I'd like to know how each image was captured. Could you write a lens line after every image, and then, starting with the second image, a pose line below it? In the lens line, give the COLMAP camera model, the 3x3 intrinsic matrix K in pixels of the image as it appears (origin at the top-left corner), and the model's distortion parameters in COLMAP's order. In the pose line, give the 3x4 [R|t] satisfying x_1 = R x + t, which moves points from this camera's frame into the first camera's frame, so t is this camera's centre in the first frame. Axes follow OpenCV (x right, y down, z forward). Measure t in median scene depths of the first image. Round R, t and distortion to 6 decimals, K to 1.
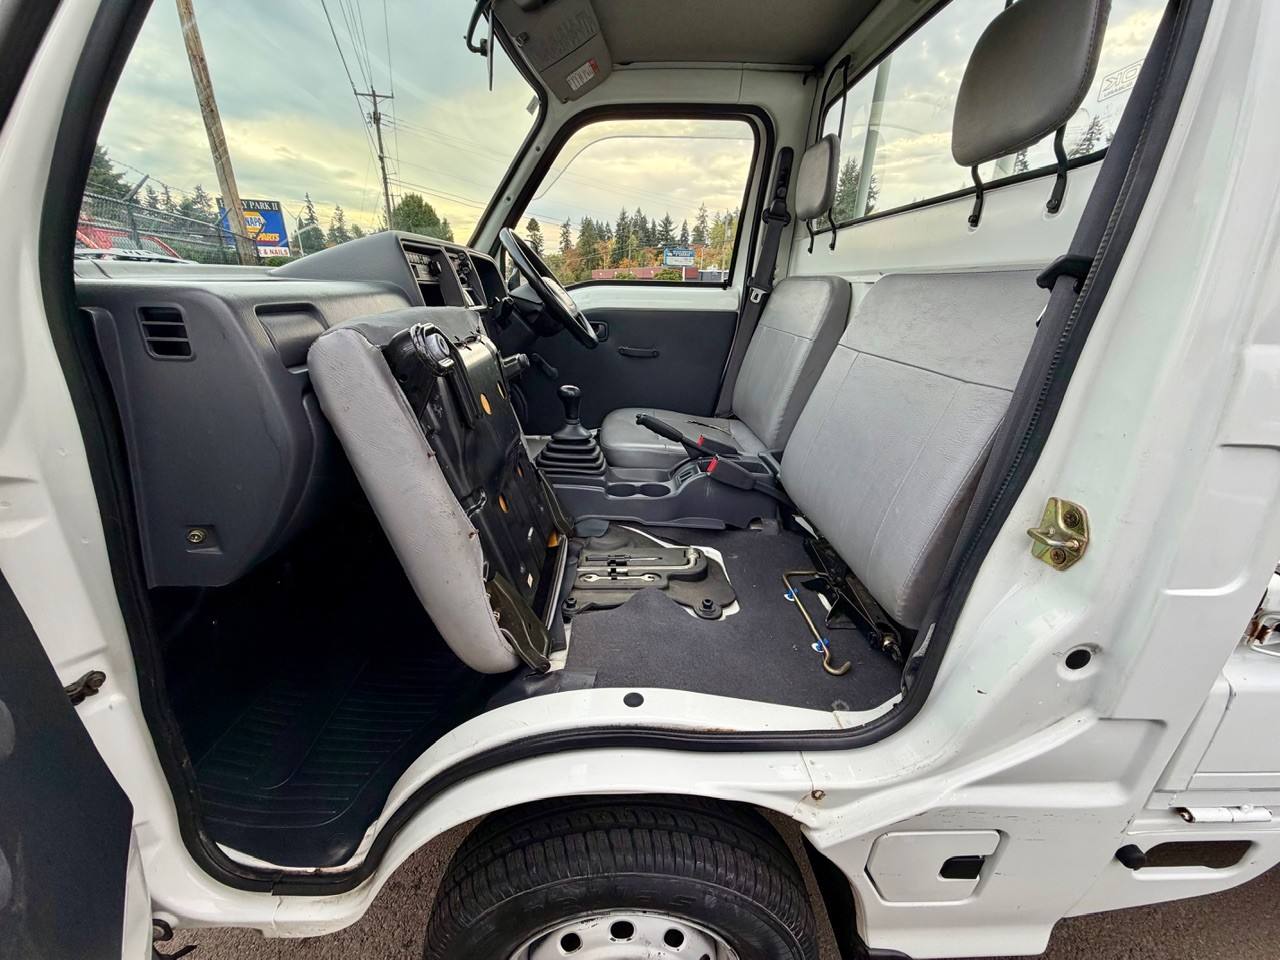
lens RADIAL K [[508.0, 0, 640.6], [0, 508.0, 486.6], [0, 0, 1]] dist [-0.004421, 0.000349]
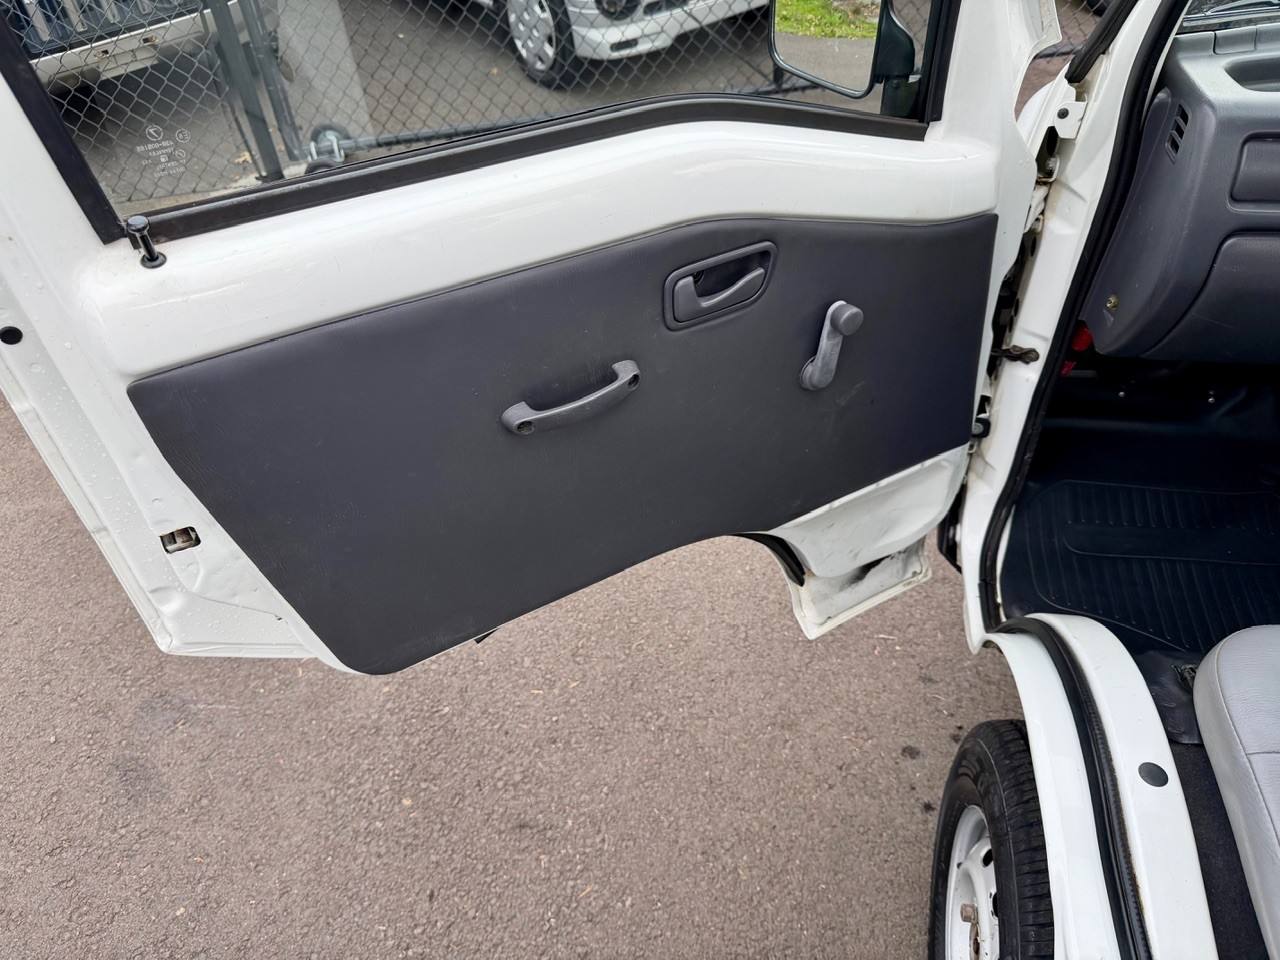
lens RADIAL K [[926.1, 0, 641.0], [0, 926.1, 473.5], [0, 0, 1]] dist [0.028871, -0.044576]
pose [[-0.188798, 0.650765, -0.735432, 0.330771], [-0.317116, 0.668376, 0.672838, -0.222124], [0.929405, 0.360247, 0.080180, 0.005728]]
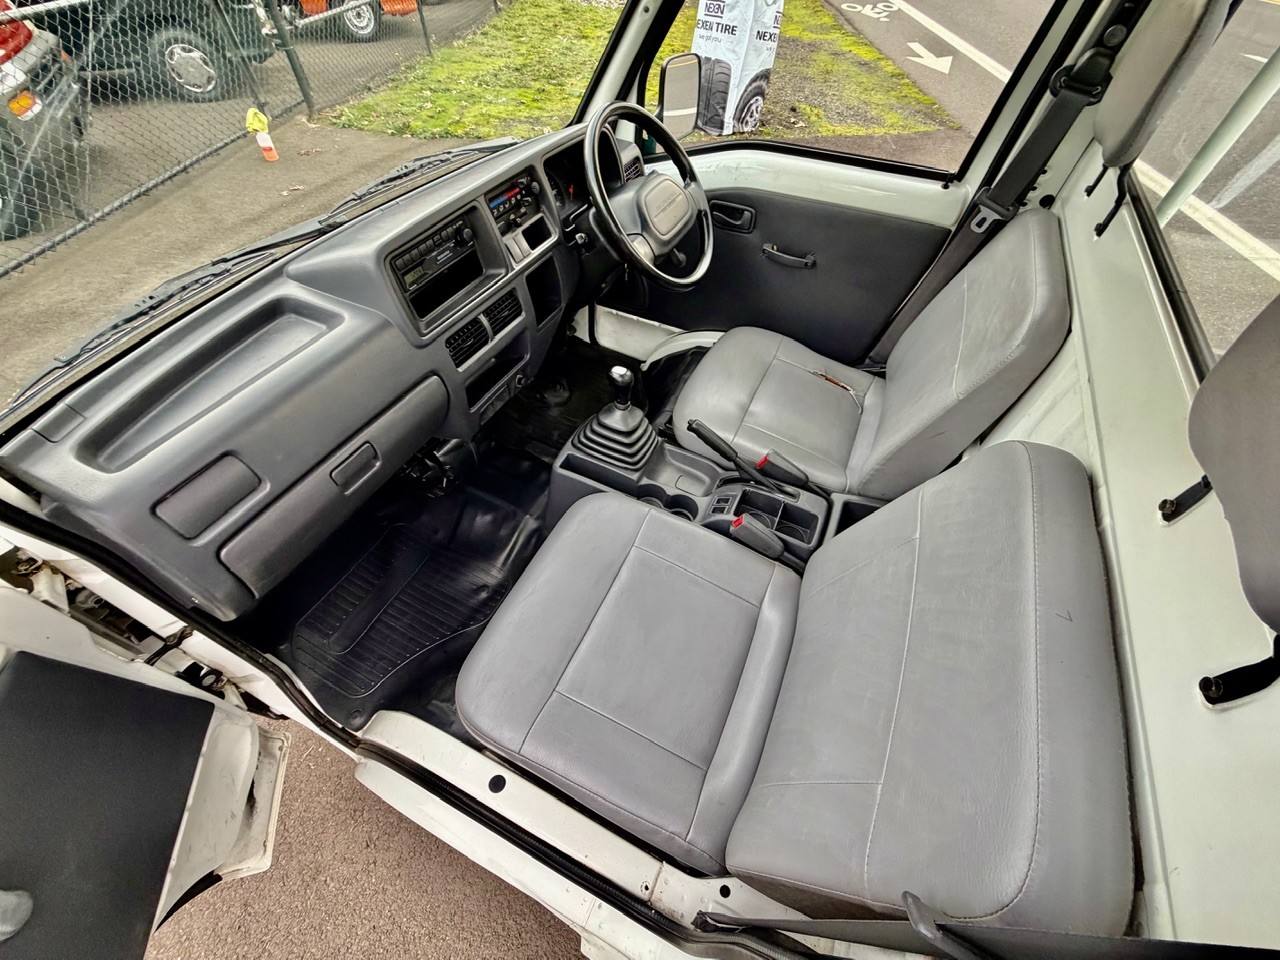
lens RADIAL K [[508.0, 0, 637.1], [0, 508.0, 476.8], [0, 0, 1]] dist [-0.004421, 0.000349]
pose [[0.889277, 0.357348, -0.285461, 0.143141], [-0.181536, 0.848647, 0.496832, -0.353100], [0.419798, -0.390000, 0.819554, 0.162200]]
